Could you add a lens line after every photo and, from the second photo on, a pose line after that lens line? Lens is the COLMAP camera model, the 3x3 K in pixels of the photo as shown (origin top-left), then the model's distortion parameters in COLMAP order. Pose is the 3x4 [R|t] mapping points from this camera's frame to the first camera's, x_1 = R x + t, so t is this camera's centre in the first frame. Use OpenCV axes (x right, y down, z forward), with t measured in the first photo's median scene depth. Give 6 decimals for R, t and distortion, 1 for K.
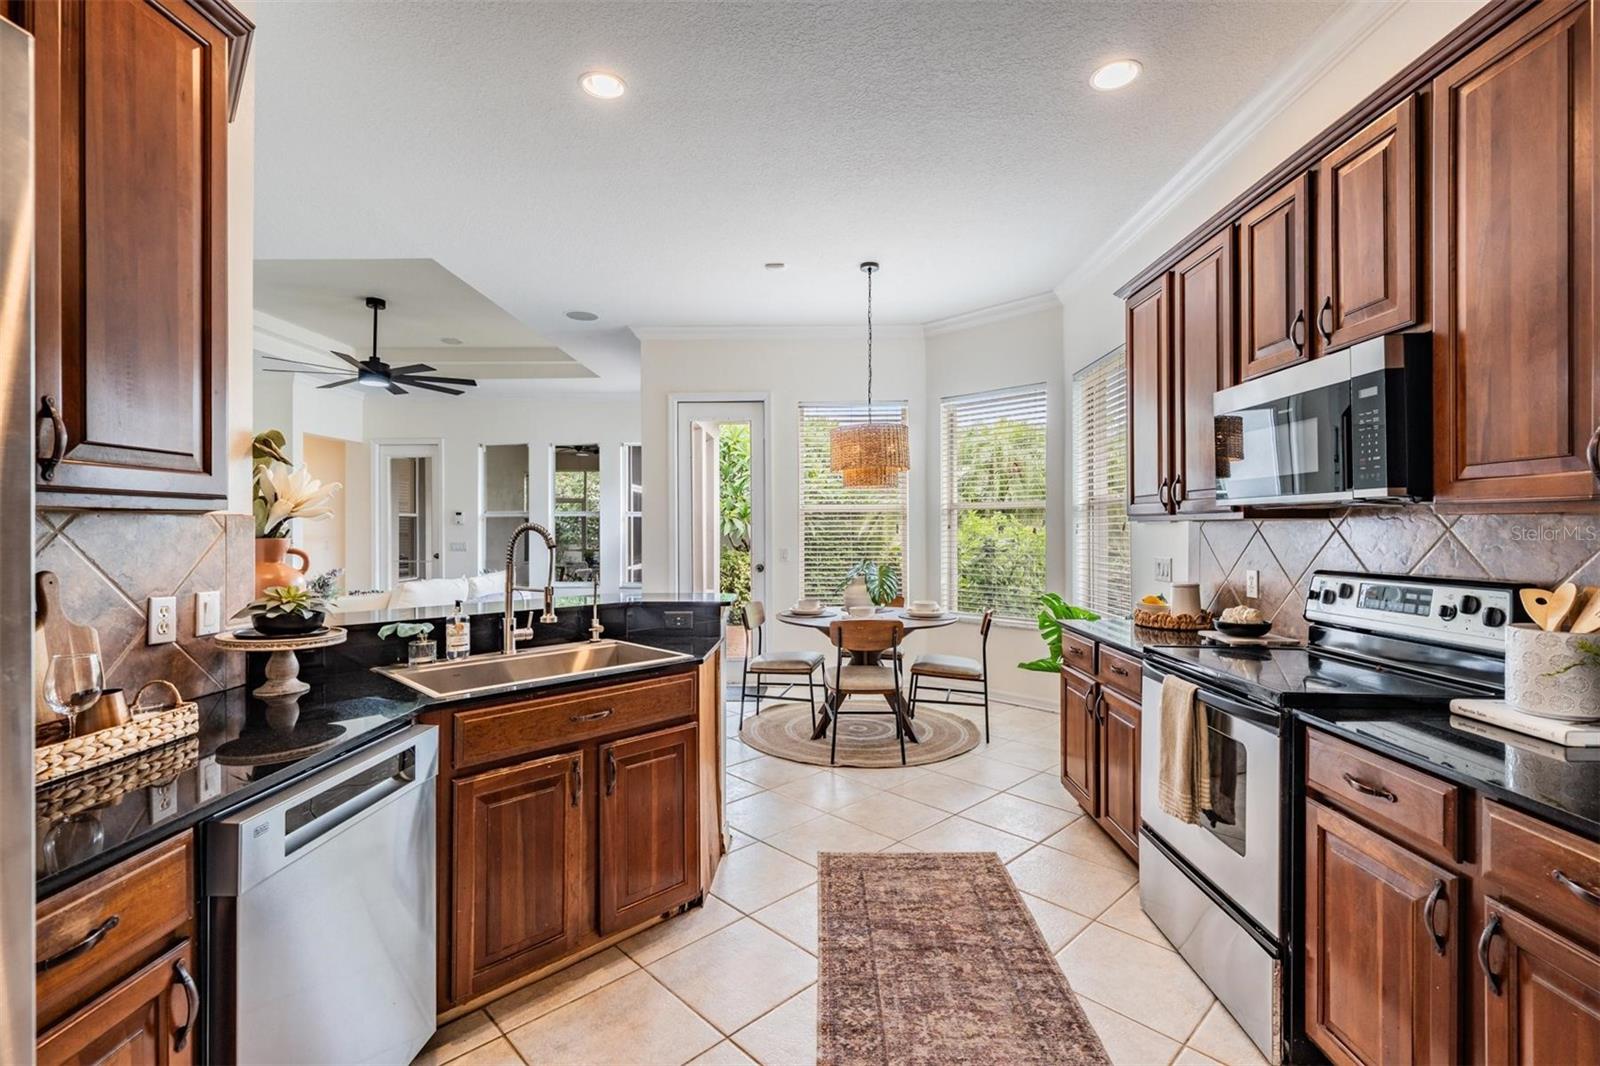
lens RADIAL K [[722.2, 0, 796.7], [0, 722.2, 526.0], [0, 0, 1]] dist [-0.001767, 0.000095]
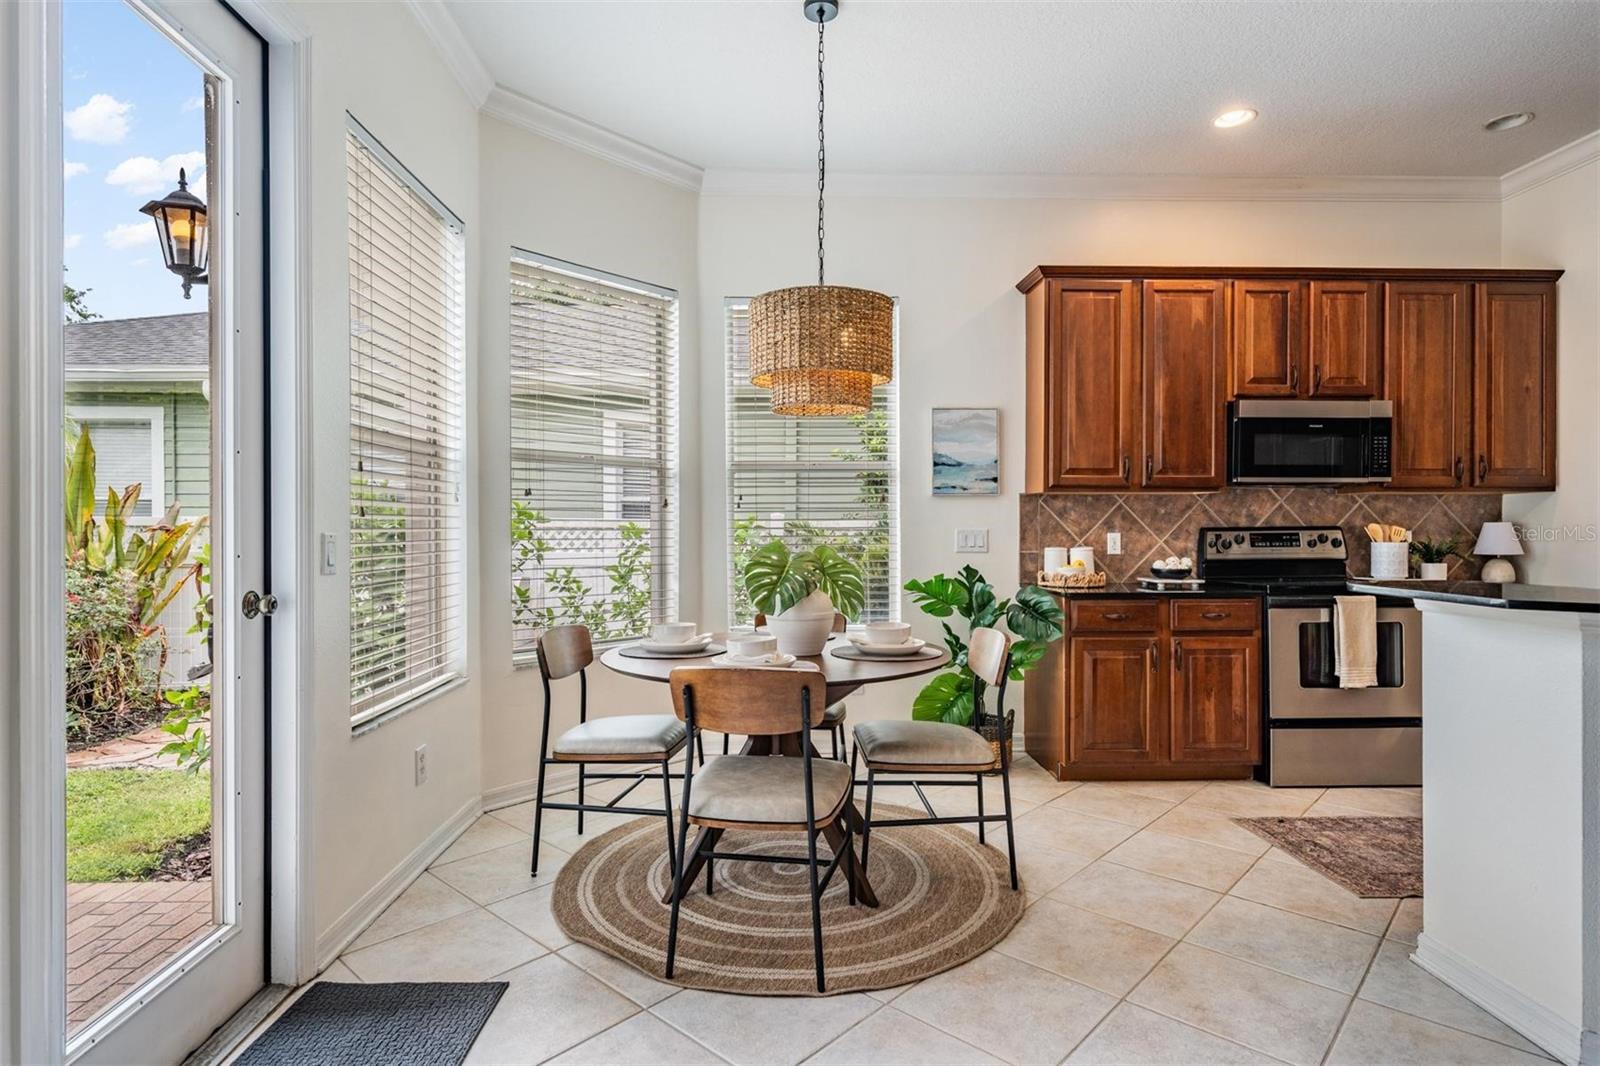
lens RADIAL K [[836.3, 0, 796.4], [0, 836.3, 533.3], [0, 0, 1]] dist [0.000802, 0.000866]
pose [[-0.057574, 0.003951, 0.998333, -1.095319], [0.001785, 0.999991, -0.003854, 0.085394], [-0.998340, 0.001560, -0.057580, 2.178875]]
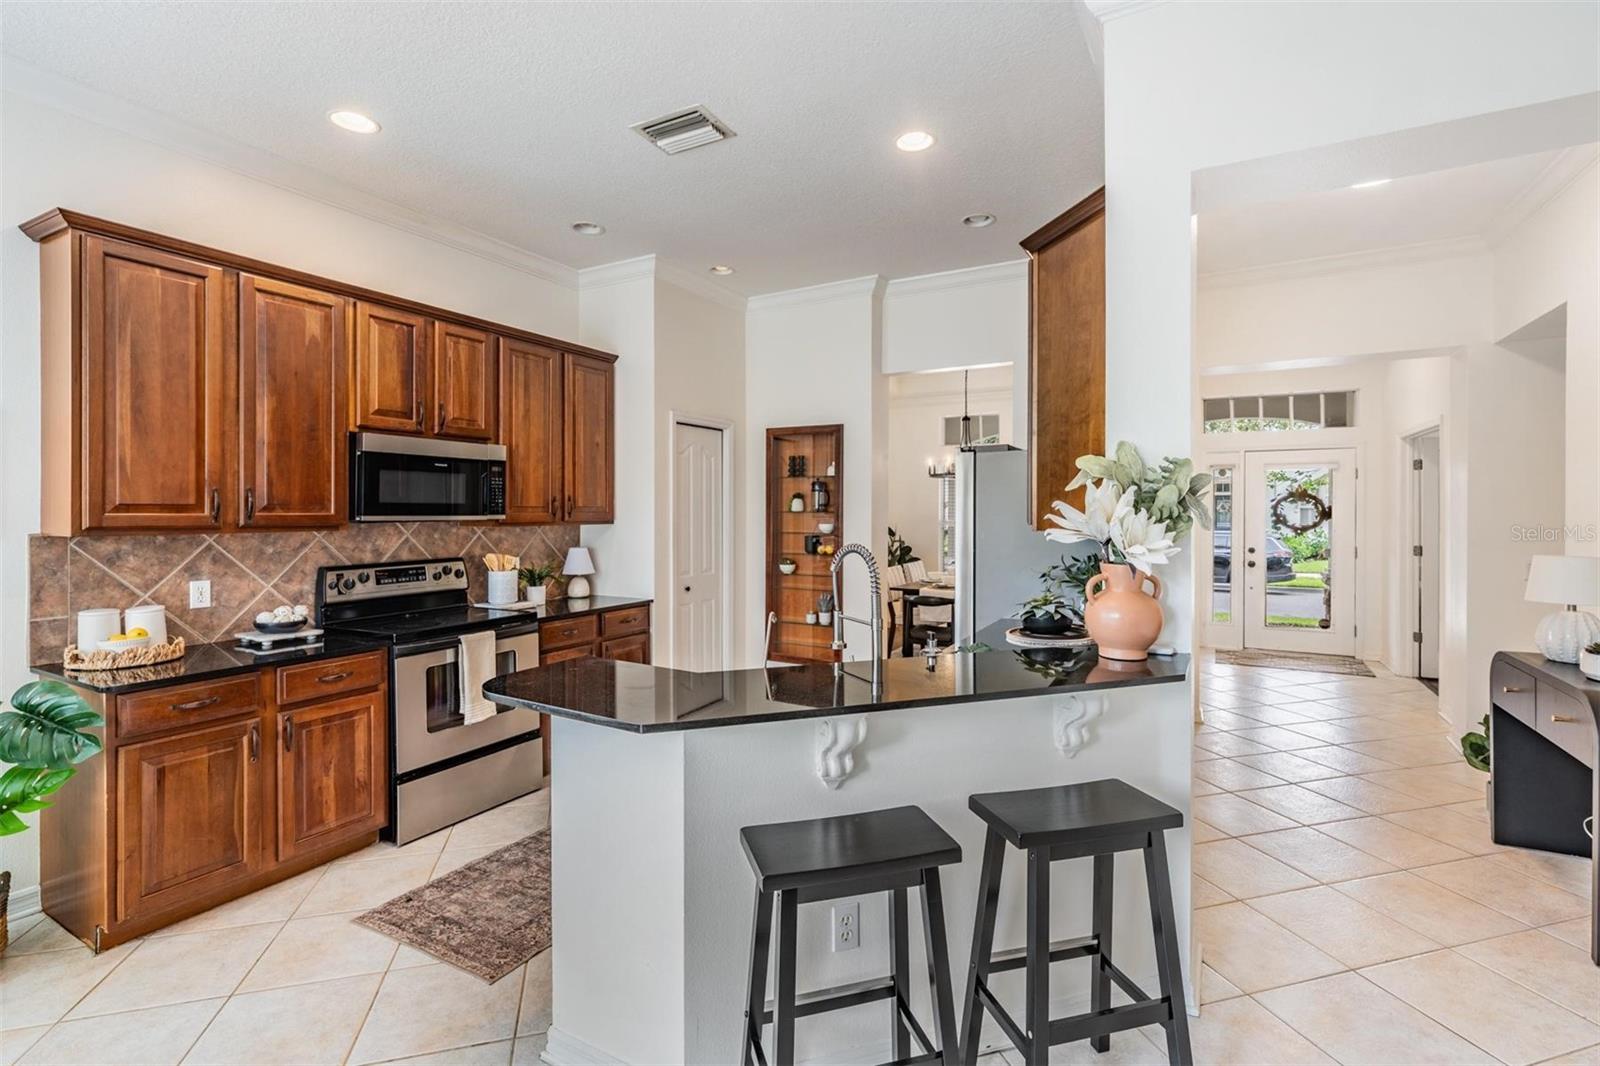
lens RADIAL K [[722.2, 0, 800.2], [0, 722.2, 518.0], [0, 0, 1]] dist [-0.001767, 0.000095]
pose [[-0.883054, 0.000193, 0.469271, -0.792181], [0.003702, 0.999972, 0.006555, -0.043130], [-0.469256, 0.007526, -0.883030, 1.980970]]
